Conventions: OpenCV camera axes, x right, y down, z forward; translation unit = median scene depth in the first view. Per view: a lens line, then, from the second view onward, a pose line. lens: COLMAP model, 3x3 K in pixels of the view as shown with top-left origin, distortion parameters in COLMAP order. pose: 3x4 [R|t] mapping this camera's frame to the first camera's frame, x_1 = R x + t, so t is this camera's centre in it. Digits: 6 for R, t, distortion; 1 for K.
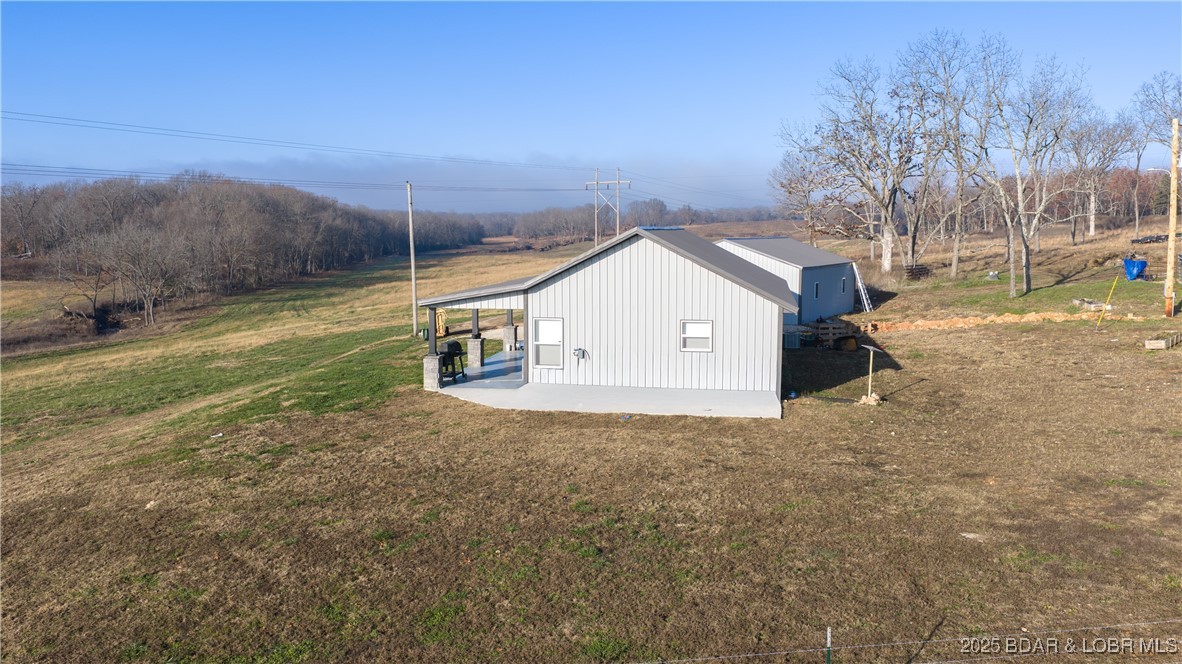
lens RADIAL K [[976.8, 0, 591.0], [0, 976.8, 332.0], [0, 0, 1]] dist [0.035709, -0.078744]
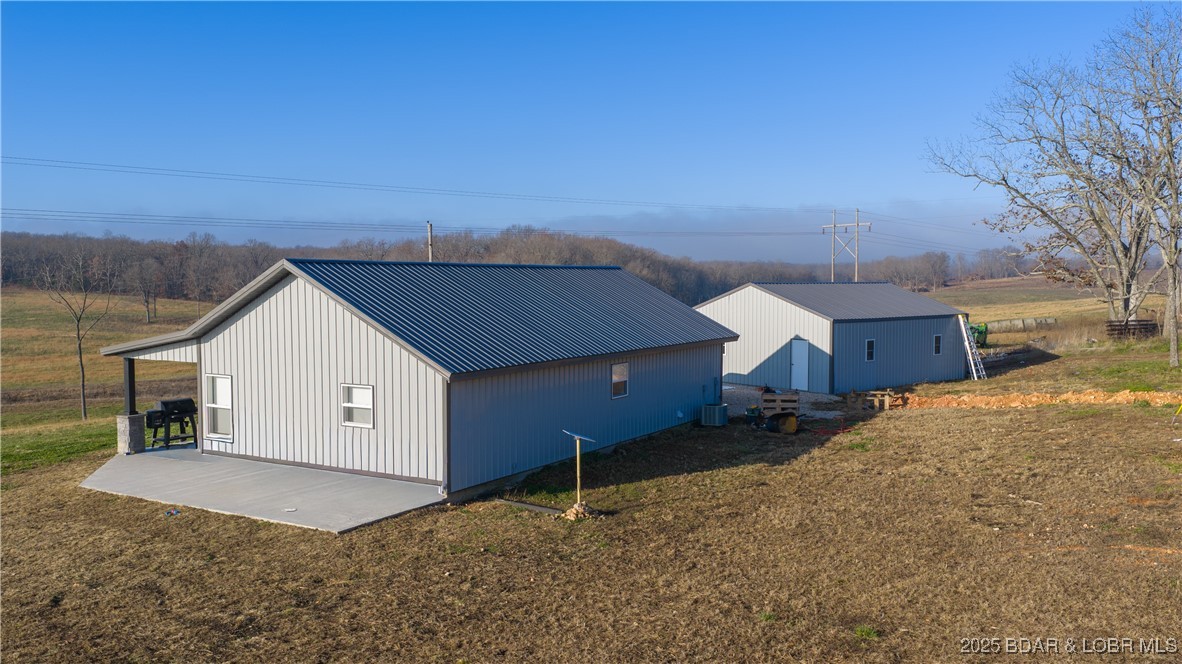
lens RADIAL K [[976.8, 0, 591.0], [0, 976.8, 332.0], [0, 0, 1]] dist [0.035709, -0.078744]
pose [[0.936616, 0.017896, -0.349901, 0.369401], [-0.036070, 0.998313, -0.045493, -0.016970], [0.348497, 0.055230, 0.935681, 0.256026]]
